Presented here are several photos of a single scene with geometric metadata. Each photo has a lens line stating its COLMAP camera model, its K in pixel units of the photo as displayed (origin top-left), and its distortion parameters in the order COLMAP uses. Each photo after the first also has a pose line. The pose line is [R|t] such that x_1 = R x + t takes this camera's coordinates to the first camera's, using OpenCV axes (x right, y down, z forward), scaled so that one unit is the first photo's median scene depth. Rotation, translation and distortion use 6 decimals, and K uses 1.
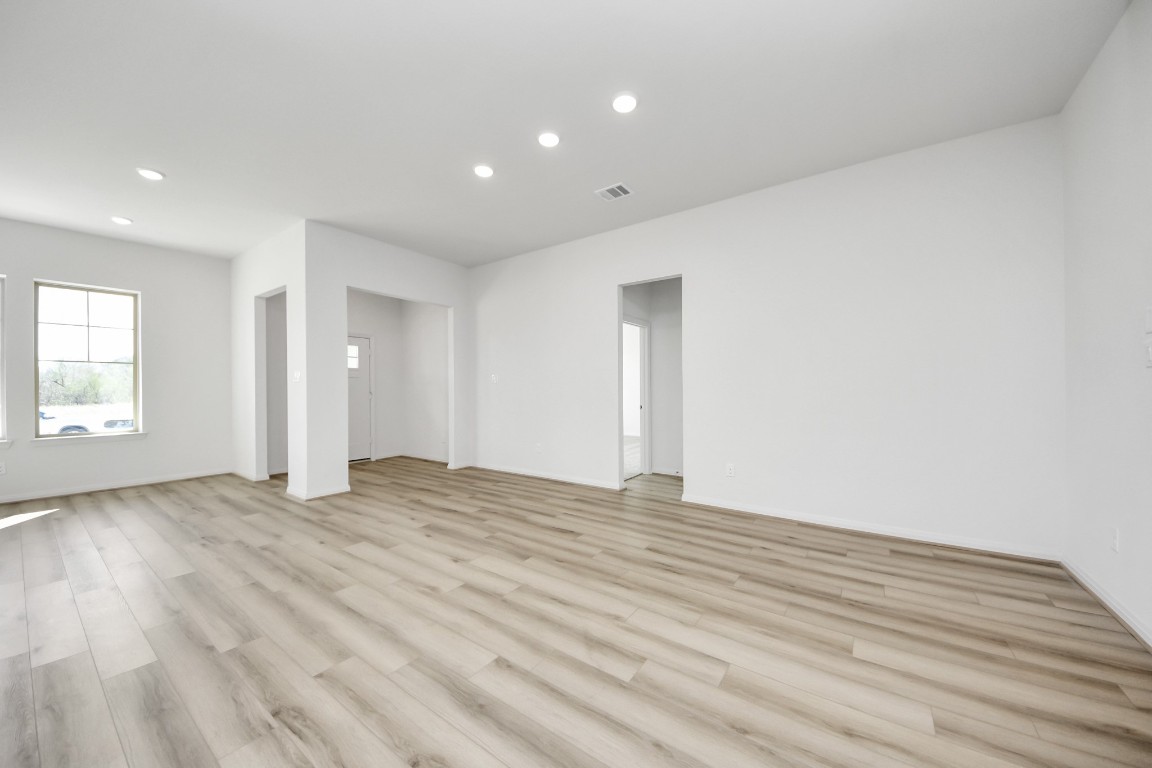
lens RADIAL K [[414.9, 0, 572.5], [0, 414.9, 382.1], [0, 0, 1]] dist [0.002073, -0.008014]
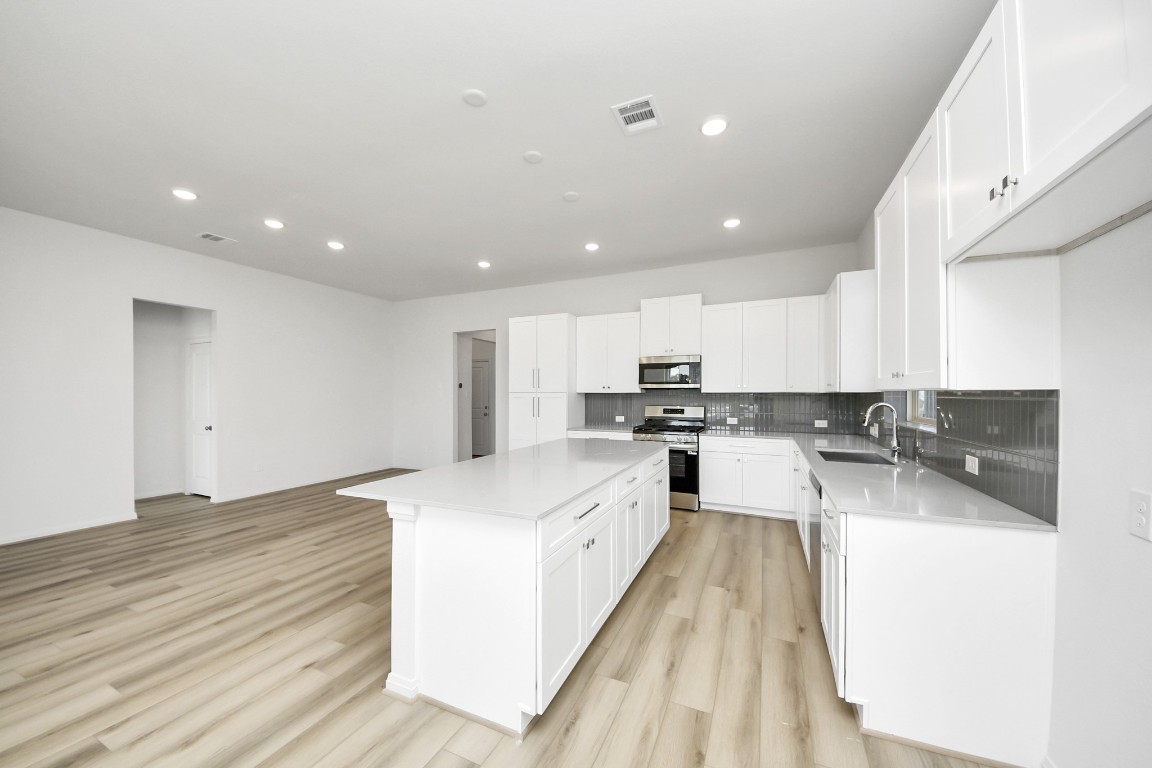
lens RADIAL K [[414.9, 0, 582.9], [0, 414.9, 388.4], [0, 0, 1]] dist [0.002073, -0.008014]
pose [[-0.209435, 0.016819, 0.977678, -1.598274], [-0.000545, 0.999850, -0.017317, -0.037243], [-0.977822, -0.004160, -0.209394, 0.310998]]
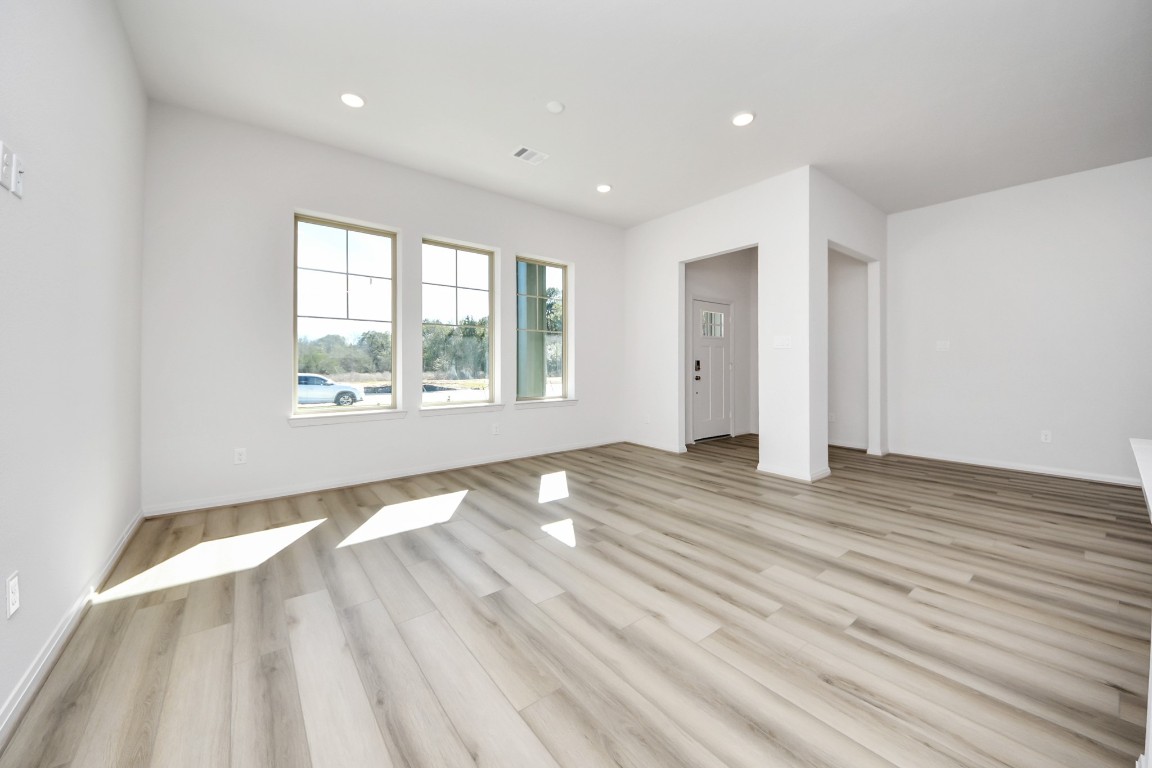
lens RADIAL K [[414.9, 0, 557.1], [0, 414.9, 351.3], [0, 0, 1]] dist [0.002073, -0.008014]
pose [[0.952269, 0.008898, -0.305131, -1.308706], [-0.014662, 0.999755, -0.016605, 0.037322], [0.304908, 0.020286, 0.952166, -0.031498]]
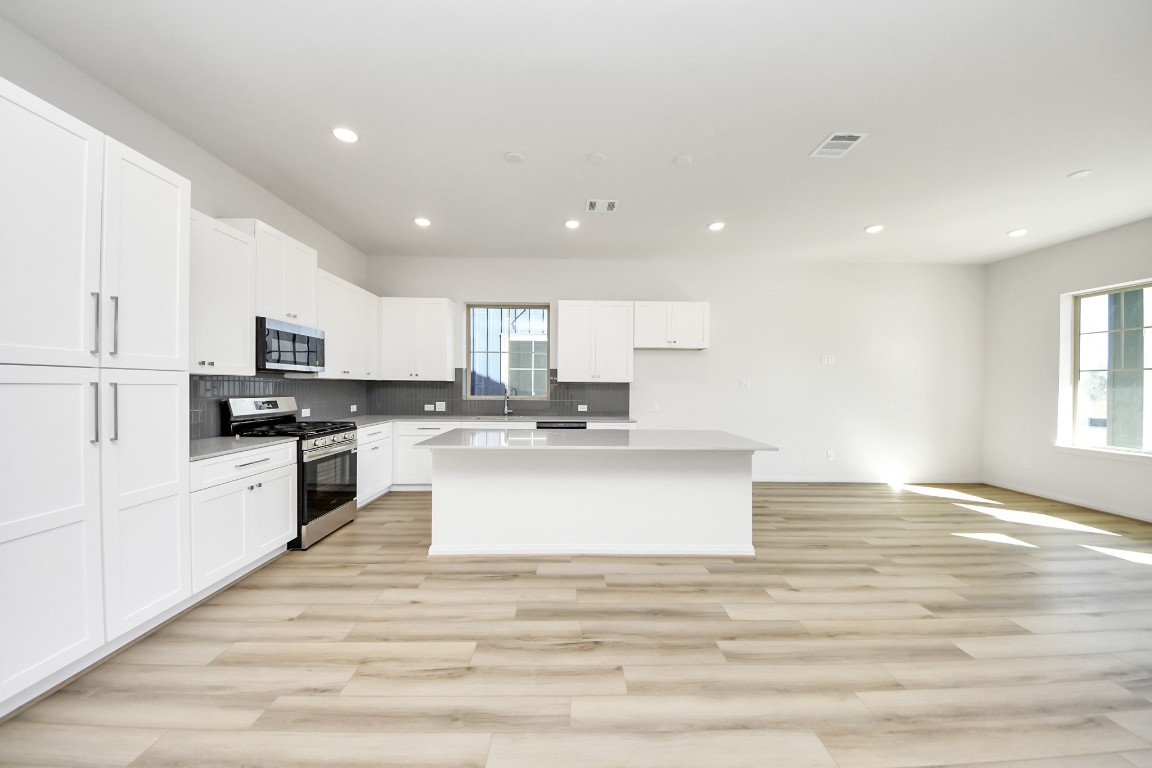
lens RADIAL K [[414.9, 0, 577.8], [0, 414.9, 391.2], [0, 0, 1]] dist [0.002073, -0.008014]
pose [[-0.796093, 0.009942, -0.605093, 0.078891], [0.002957, 0.999917, 0.012539, -0.024819], [0.605167, 0.008193, -0.796056, 1.033175]]
